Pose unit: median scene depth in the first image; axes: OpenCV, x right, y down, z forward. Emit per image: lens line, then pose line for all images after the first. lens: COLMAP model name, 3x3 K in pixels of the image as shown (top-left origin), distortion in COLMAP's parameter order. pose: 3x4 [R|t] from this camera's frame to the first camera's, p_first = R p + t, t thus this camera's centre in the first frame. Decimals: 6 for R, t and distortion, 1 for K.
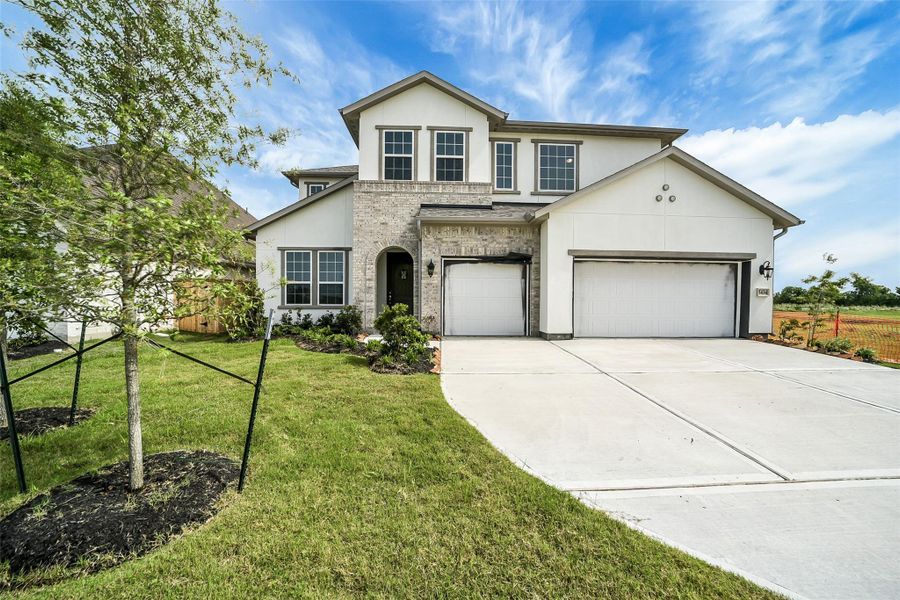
lens RADIAL K [[351.8, 0, 454.7], [0, 351.8, 304.2], [0, 0, 1]] dist [-0.043263, 0.010525]
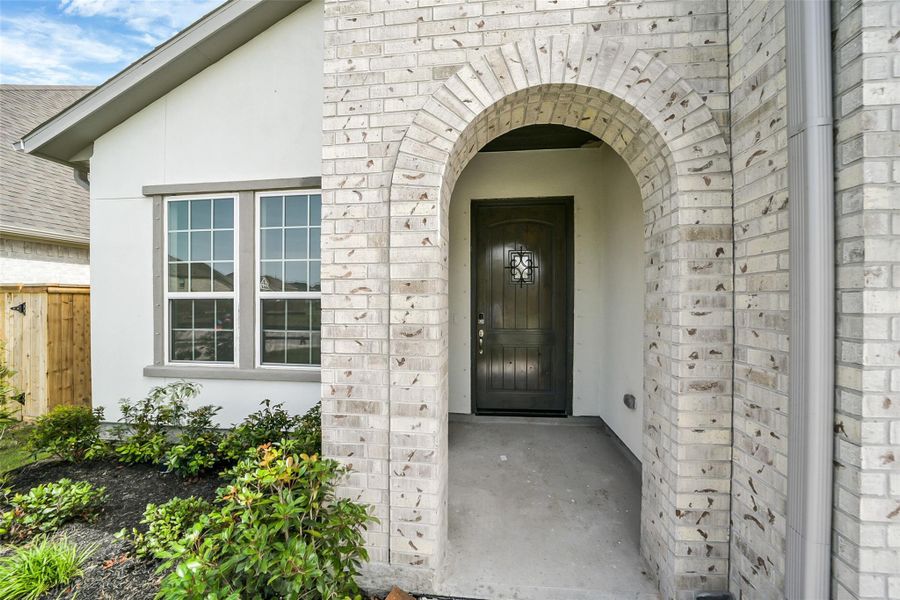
lens RADIAL K [[351.8, 0, 454.7], [0, 351.8, 304.2], [0, 0, 1]] dist [-0.043263, 0.010525]
pose [[0.987497, -0.001443, -0.157634, -0.190780], [0.000762, 0.999990, -0.004379, -0.058944], [0.157638, 0.004205, 0.987488, 0.818098]]
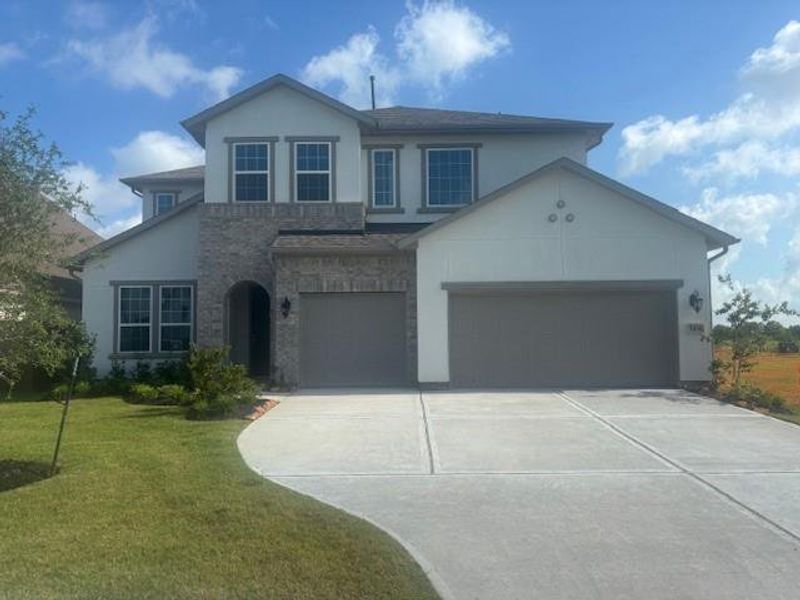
lens RADIAL K [[606.3, 0, 400.6], [0, 606.3, 303.3], [0, 0, 1]] dist [0.047017, -0.001524]
pose [[0.998278, -0.018865, -0.055549, 0.271643], [0.014712, 0.997131, -0.074248, 0.001701], [0.056790, 0.073302, 0.995692, -0.417012]]
